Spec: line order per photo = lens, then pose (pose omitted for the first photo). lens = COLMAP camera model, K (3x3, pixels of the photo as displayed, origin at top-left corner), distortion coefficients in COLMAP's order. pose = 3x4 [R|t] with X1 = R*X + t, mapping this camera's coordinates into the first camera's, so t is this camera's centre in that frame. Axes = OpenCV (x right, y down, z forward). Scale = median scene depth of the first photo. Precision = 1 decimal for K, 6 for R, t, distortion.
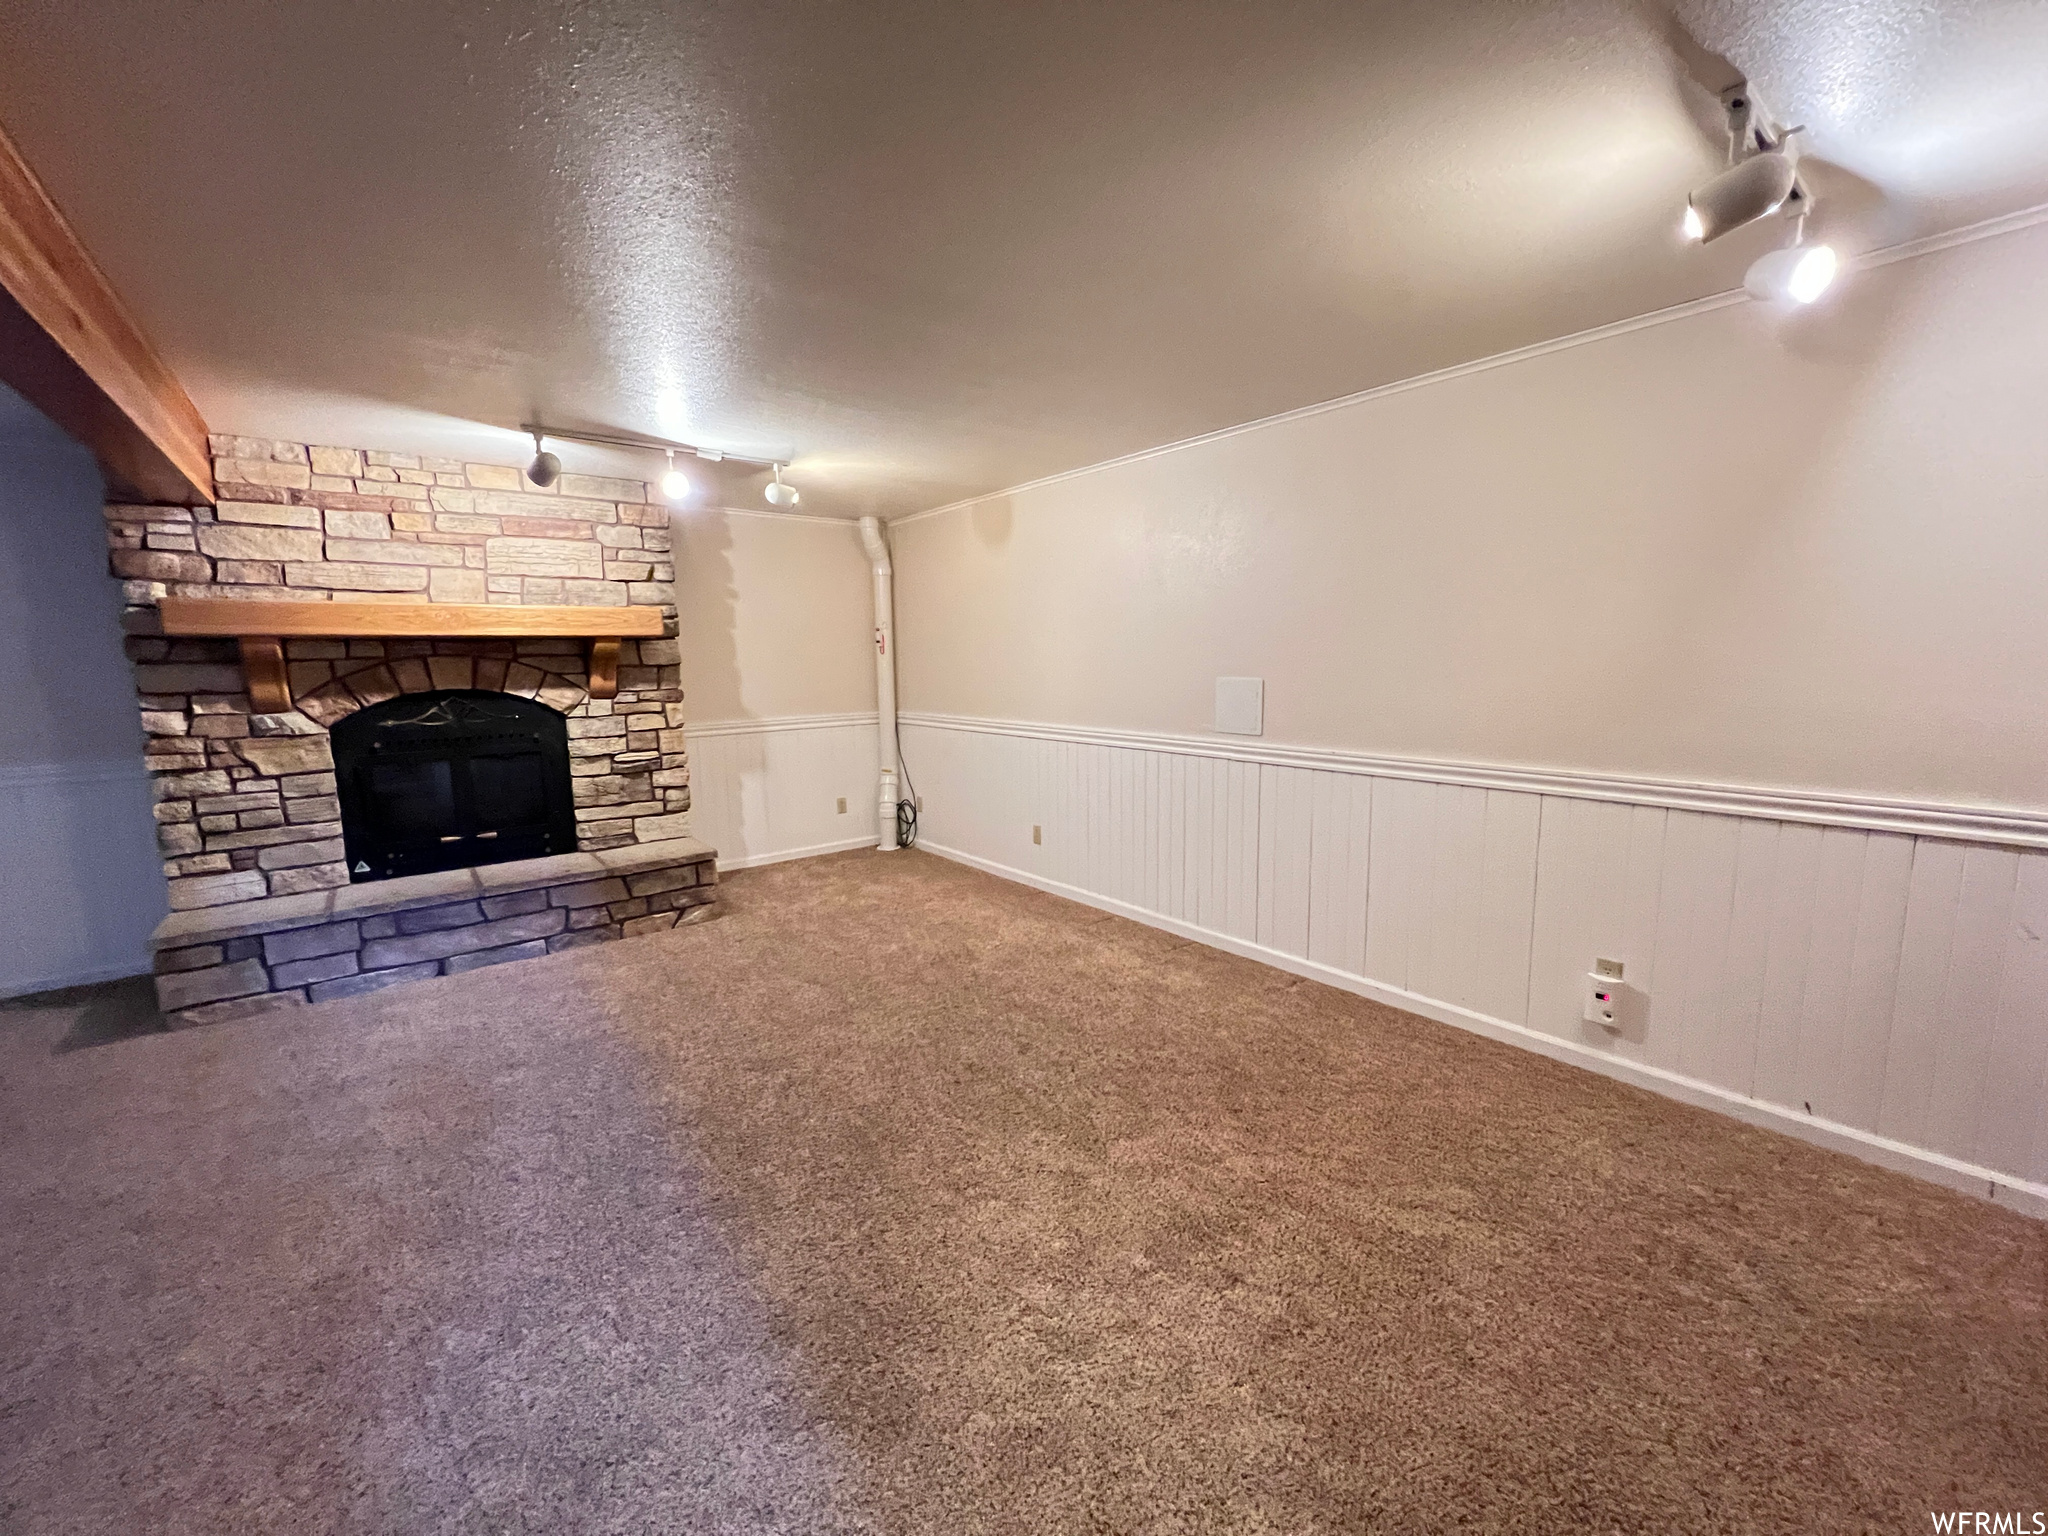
lens RADIAL K [[818.8, 0, 1024.4], [0, 818.8, 767.3], [0, 0, 1]] dist [-0.002353, -0.000106]
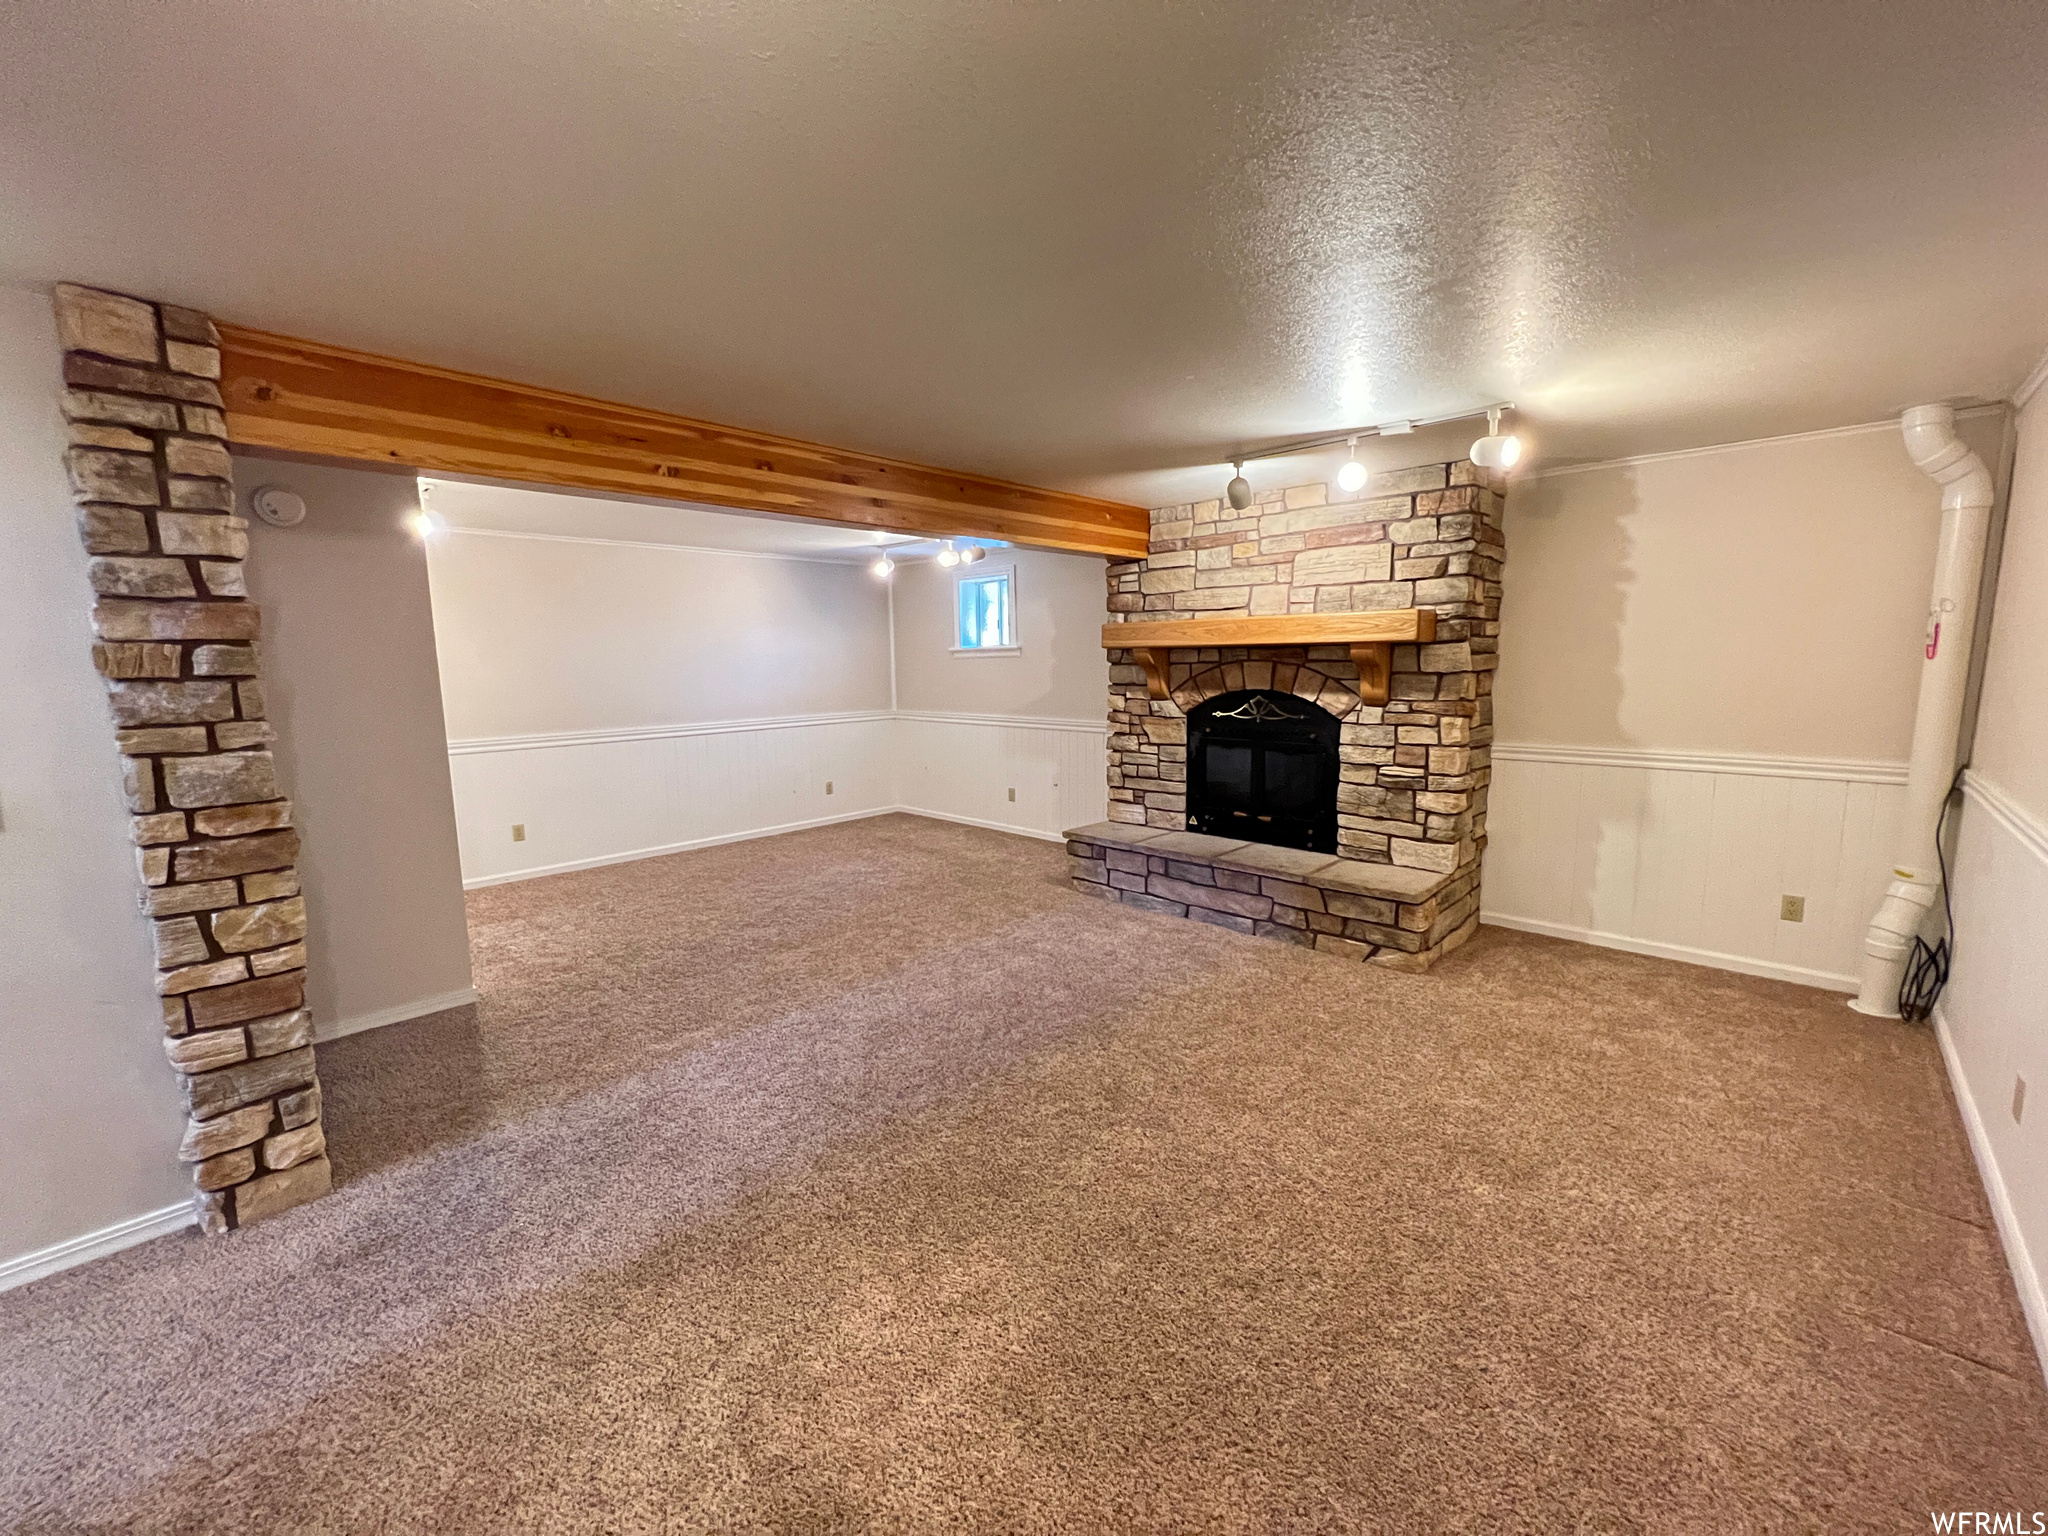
lens RADIAL K [[818.8, 0, 1022.9], [0, 818.8, 767.4], [0, 0, 1]] dist [-0.002353, -0.000106]
pose [[0.130442, 0.147101, -0.980483, 0.413239], [-0.121569, 0.983843, 0.131432, -0.097107], [0.983975, 0.102052, 0.146218, 0.502750]]
